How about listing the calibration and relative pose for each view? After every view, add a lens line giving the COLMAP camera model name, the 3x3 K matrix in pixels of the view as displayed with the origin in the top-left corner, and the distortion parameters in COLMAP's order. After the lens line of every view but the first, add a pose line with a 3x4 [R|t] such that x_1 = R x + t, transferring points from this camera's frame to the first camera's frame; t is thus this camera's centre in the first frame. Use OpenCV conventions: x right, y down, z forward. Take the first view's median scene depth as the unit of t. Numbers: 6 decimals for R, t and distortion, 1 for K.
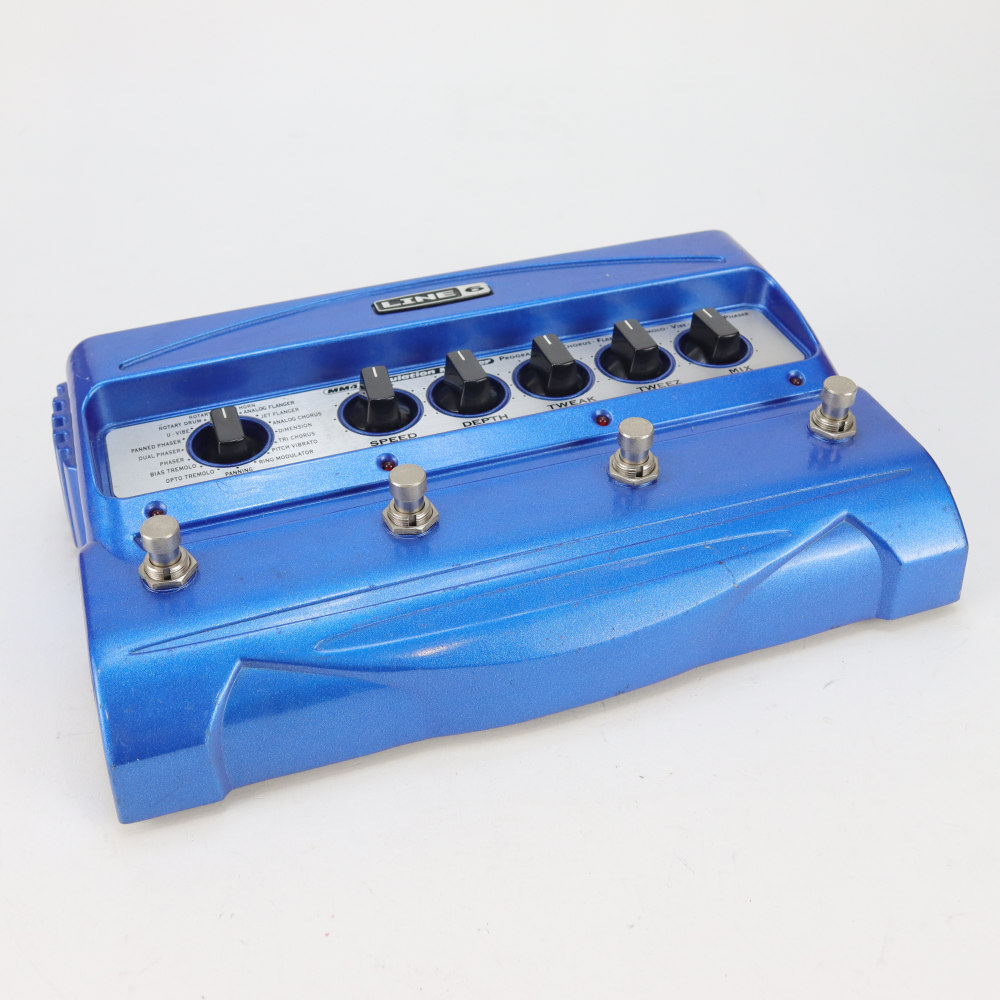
lens RADIAL K [[1225.9, 0, 500.0], [0, 1225.9, 500.0], [0, 0, 1]] dist [-0.166364, 0.018992]
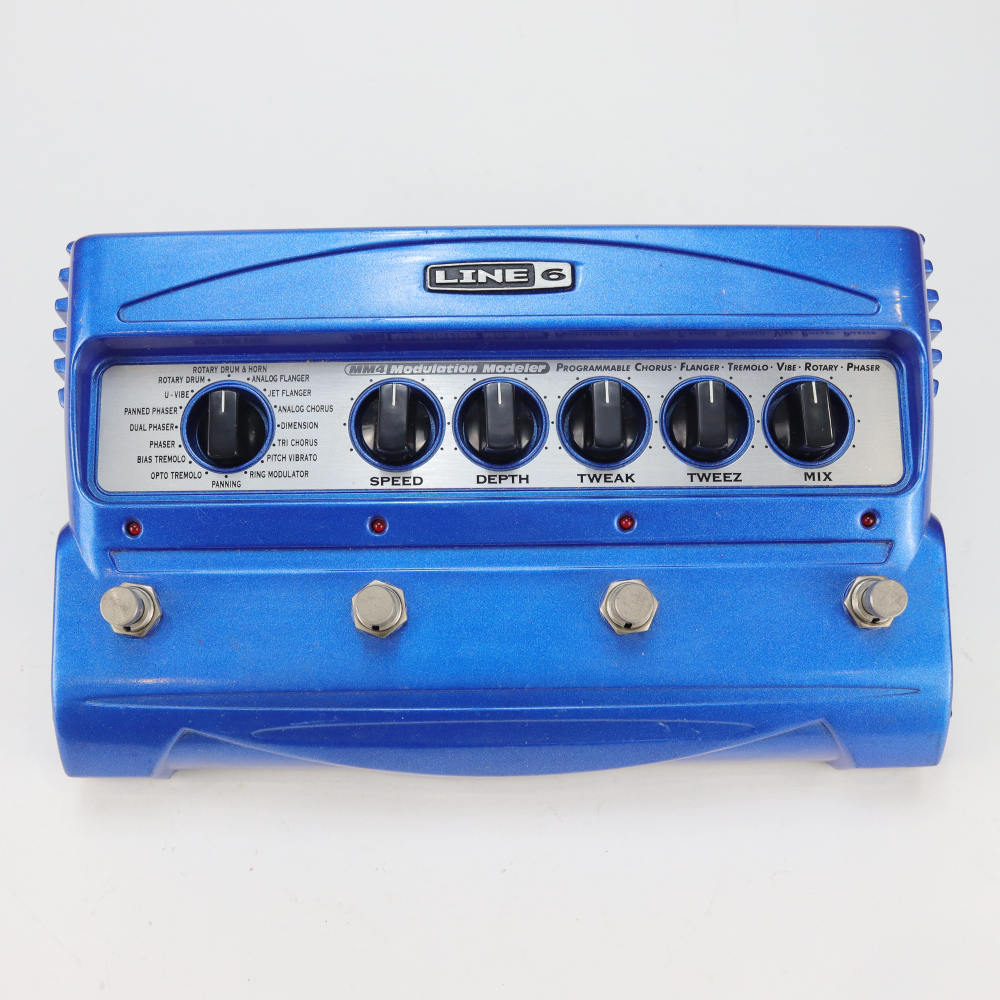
lens RADIAL K [[1225.9, 0, 500.0], [0, 1225.9, 500.0], [0, 0, 1]] dist [-0.166364, 0.018992]
pose [[0.949237, 0.312389, -0.036893, 0.023561], [-0.209559, 0.715481, 0.666462, -0.643443], [0.234592, -0.624900, 0.744625, 0.320448]]
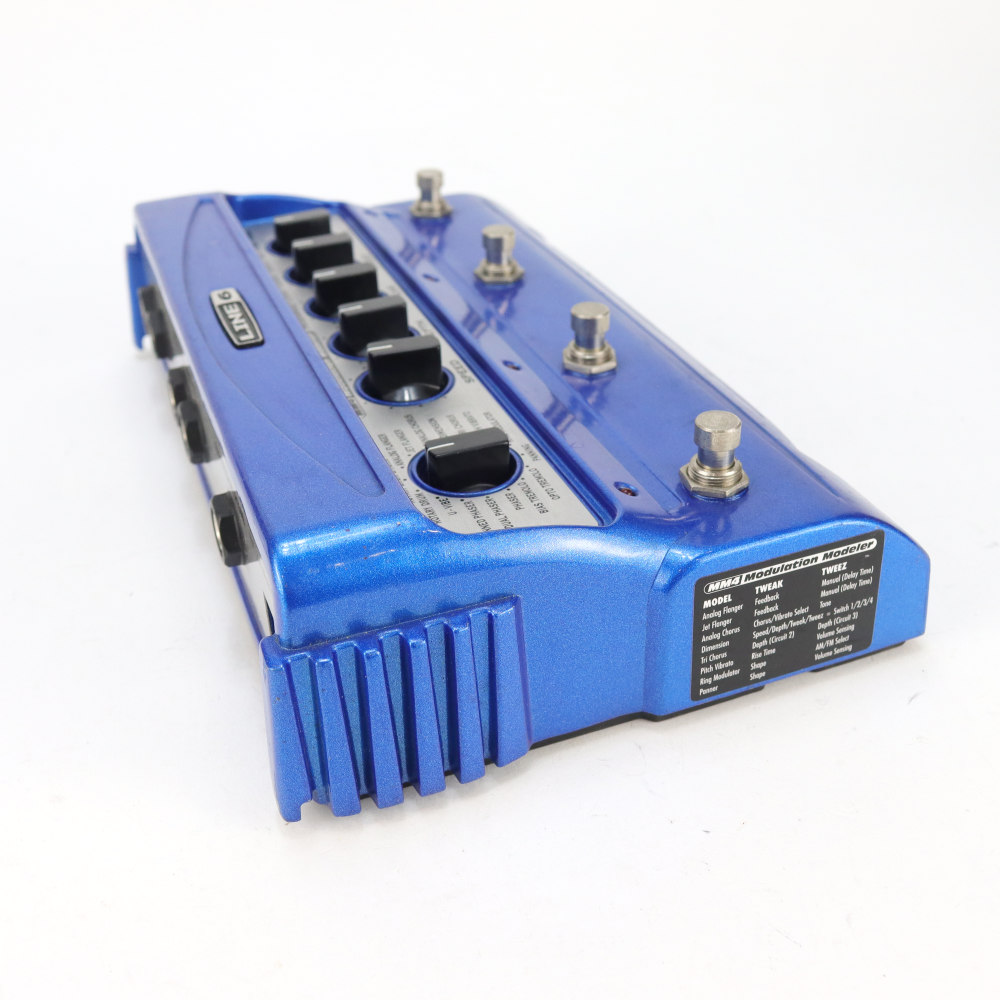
lens RADIAL K [[1225.9, 0, 500.0], [0, 1225.9, 500.0], [0, 0, 1]] dist [-0.166364, 0.018992]
pose [[-0.037192, -0.530554, 0.846835, -0.856797], [0.648088, 0.632237, 0.424569, -0.336869], [-0.760657, 0.564614, 0.320331, 0.727018]]
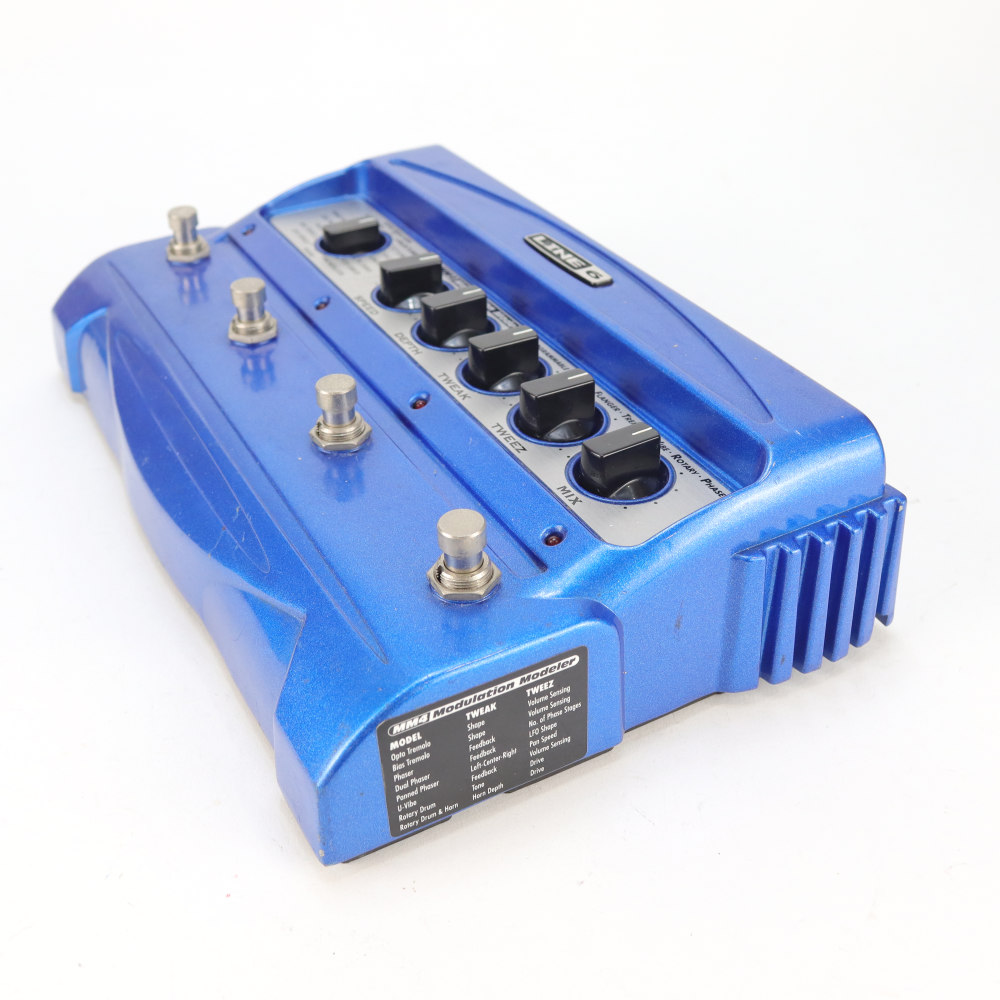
lens RADIAL K [[1225.9, 0, 500.0], [0, 1225.9, 500.0], [0, 0, 1]] dist [-0.166364, 0.018992]
pose [[0.174760, 0.567004, -0.804963, 0.810409], [-0.617569, 0.699859, 0.358894, -0.355126], [0.766855, 0.434400, 0.472472, 0.658935]]
